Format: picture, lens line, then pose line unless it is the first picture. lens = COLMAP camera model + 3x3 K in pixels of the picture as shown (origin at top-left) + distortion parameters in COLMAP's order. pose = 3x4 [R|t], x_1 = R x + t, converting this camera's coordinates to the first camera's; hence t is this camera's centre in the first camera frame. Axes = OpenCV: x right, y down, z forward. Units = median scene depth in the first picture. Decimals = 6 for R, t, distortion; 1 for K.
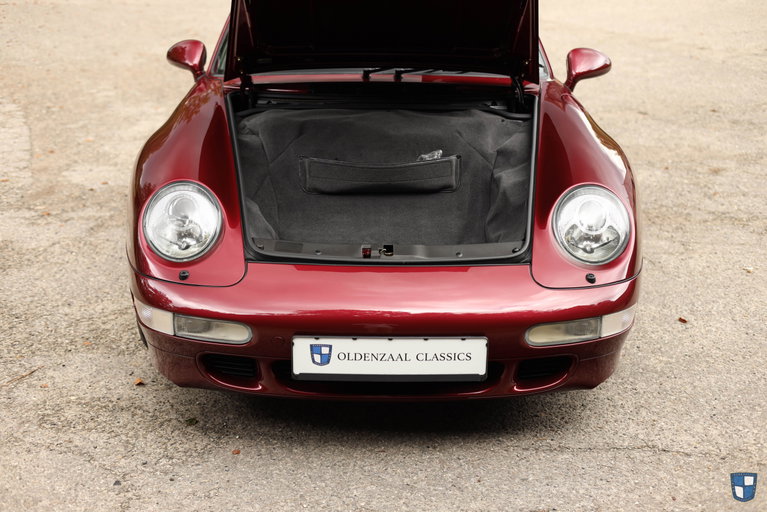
lens RADIAL K [[1087.9, 0, 383.5], [0, 1087.9, 256.0], [0, 0, 1]] dist [0.031318, -0.126246]
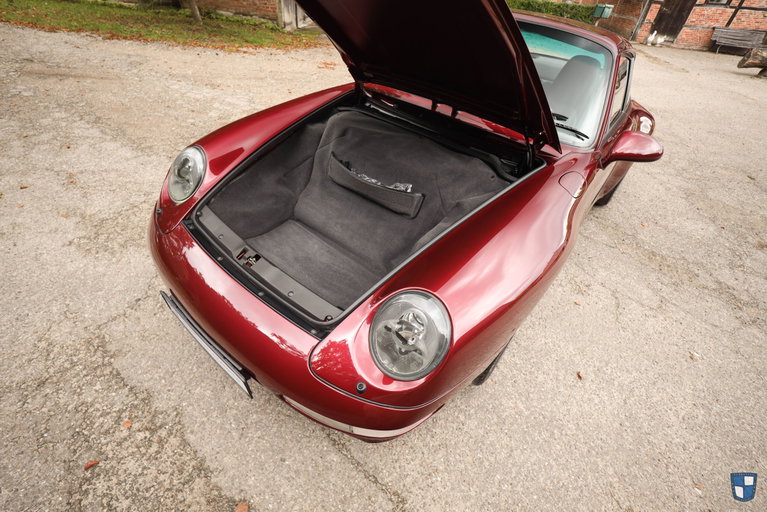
lens RADIAL K [[334.7, 0, 383.5], [0, 334.7, 256.0], [0, 0, 1]] dist [0.004024, 0.000289]
pose [[0.758554, 0.474577, -0.446512, 0.227870], [-0.297158, 0.861784, 0.411126, -0.167873], [0.579908, -0.179177, 0.794734, 0.633070]]
